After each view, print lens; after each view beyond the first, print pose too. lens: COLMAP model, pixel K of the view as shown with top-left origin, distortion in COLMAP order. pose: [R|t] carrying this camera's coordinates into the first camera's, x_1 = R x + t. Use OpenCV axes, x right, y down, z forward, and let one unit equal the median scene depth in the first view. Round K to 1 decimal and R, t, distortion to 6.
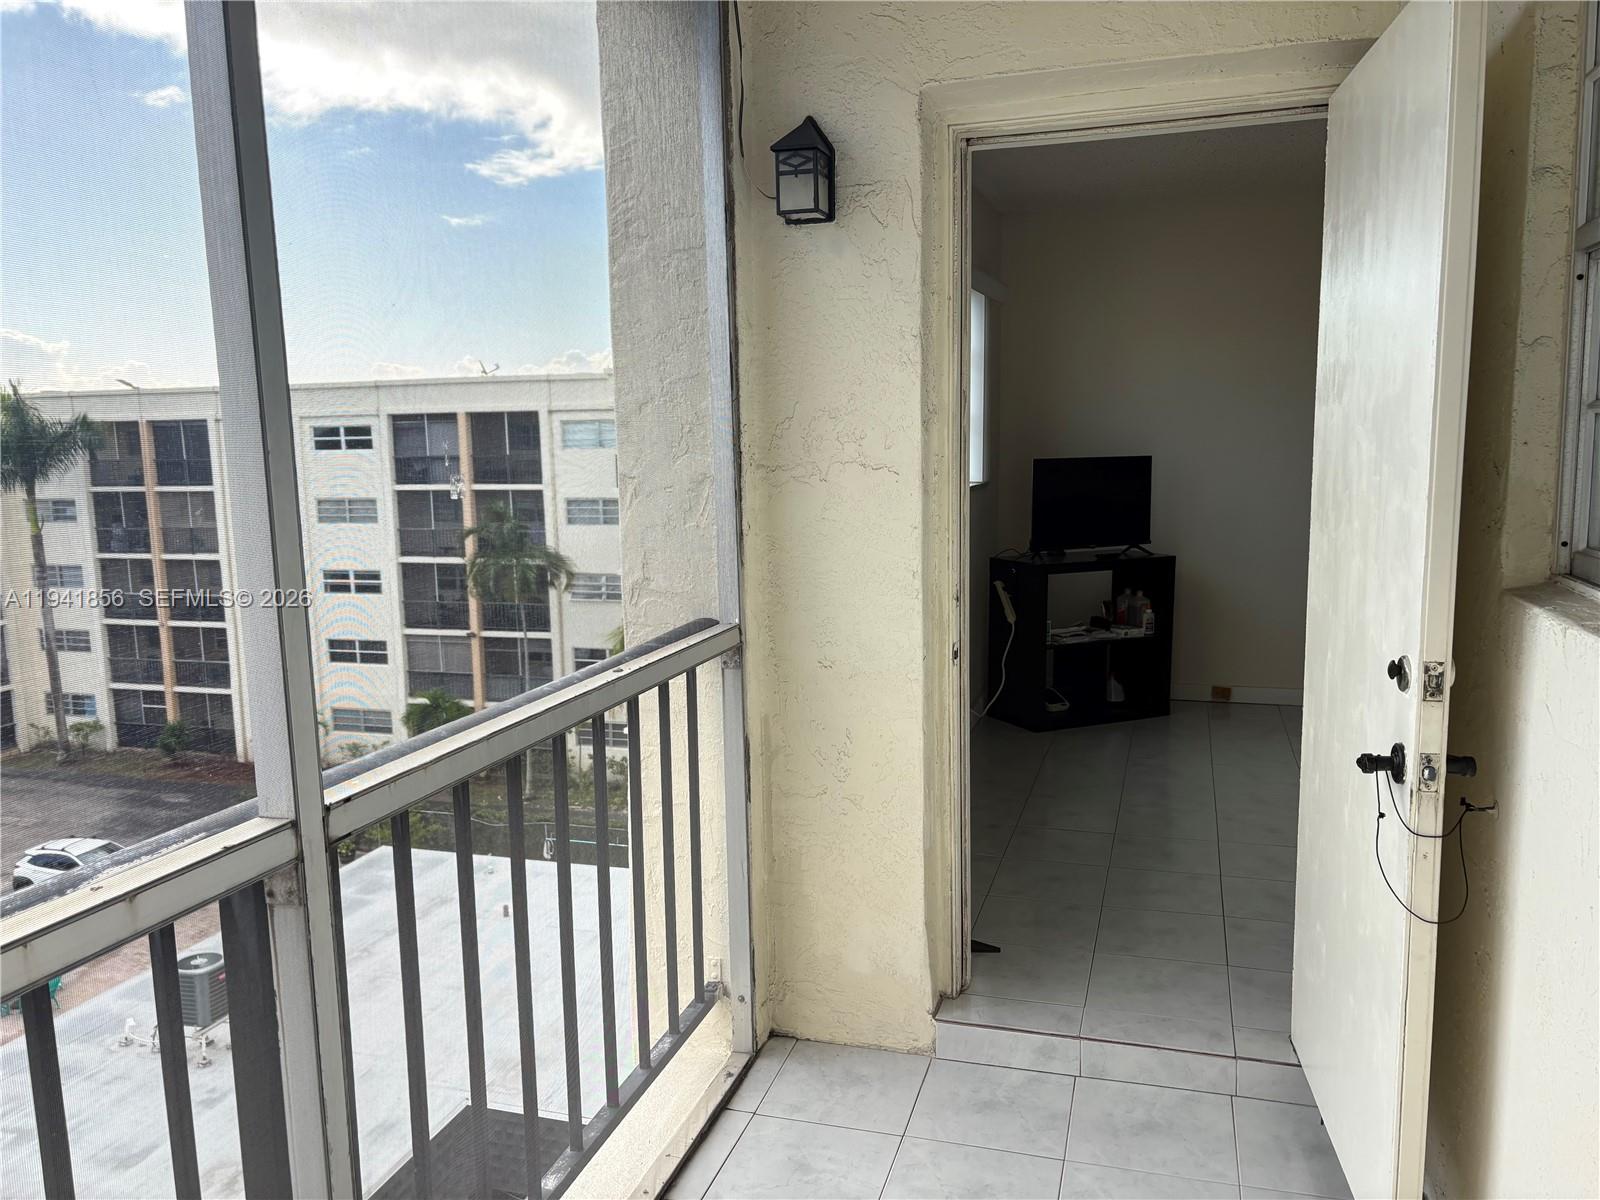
lens RADIAL K [[1195.2, 0, 807.7], [0, 1195.2, 616.7], [0, 0, 1]] dist [0.006054, -0.005729]
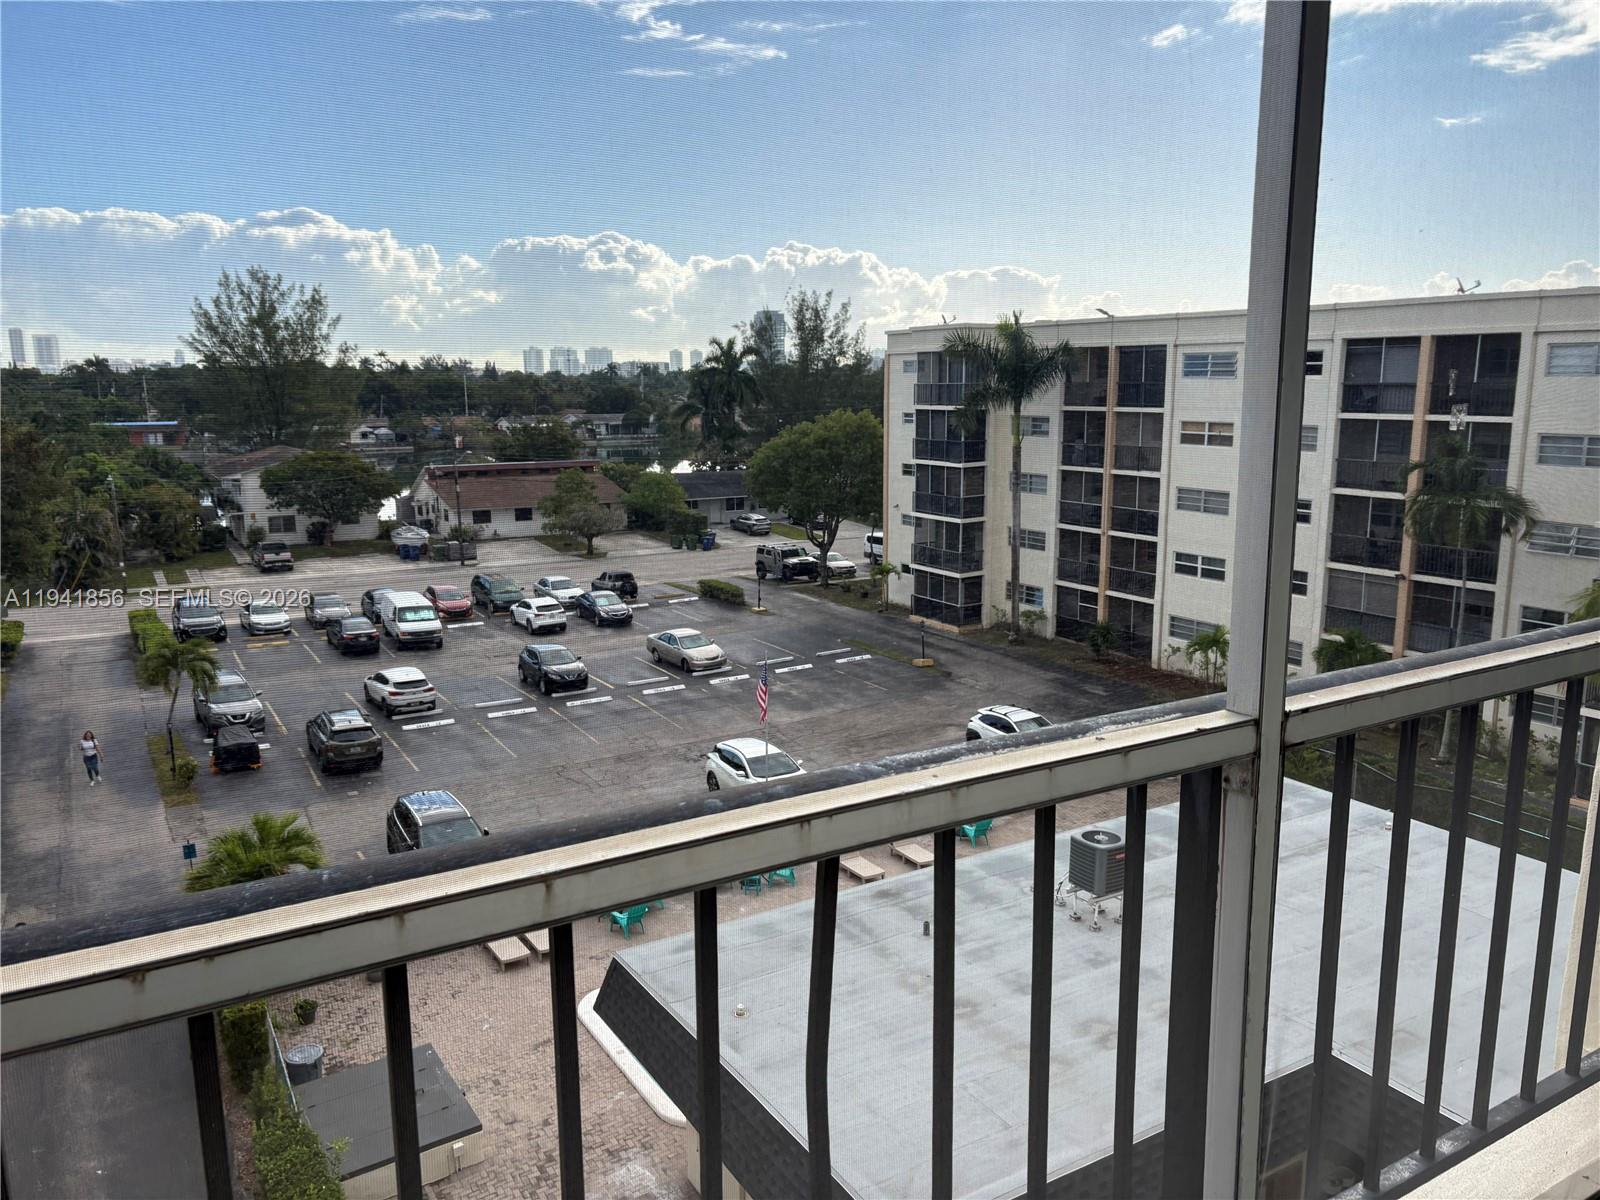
lens RADIAL K [[1197.7, 0, 825.6], [0, 1197.7, 604.1], [0, 0, 1]] dist [0.041357, -0.045930]
pose [[0.746519, 0.137457, -0.651011, -0.000962], [-0.105248, 0.990505, 0.088449, 0.000465], [0.656988, 0.002489, 0.753897, -0.004181]]
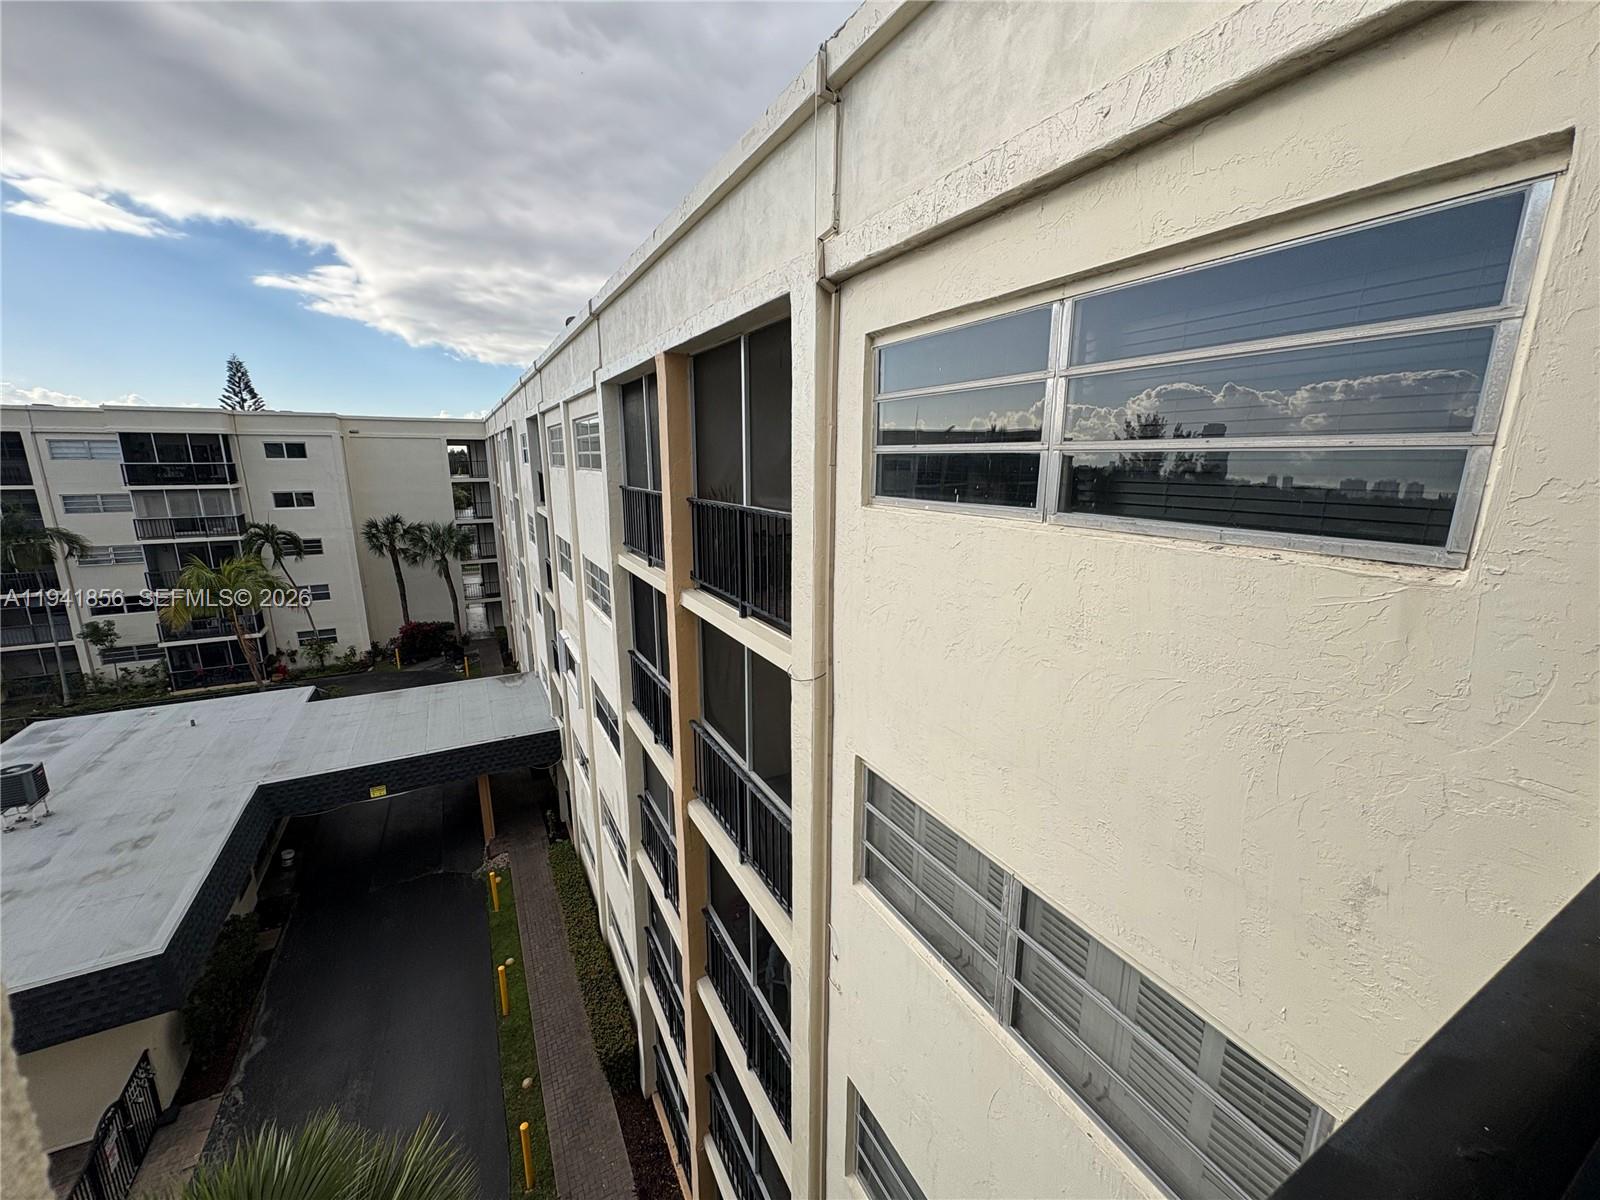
lens RADIAL K [[642.8, 0, 800.0], [0, 642.8, 600.0], [0, 0, 1]] dist [0.000388, -0.000002]
pose [[0.704139, -0.137783, 0.696566, -0.133125], [0.091180, 0.990417, 0.103737, 0.024992], [-0.704184, -0.009533, 0.709954, -0.160603]]
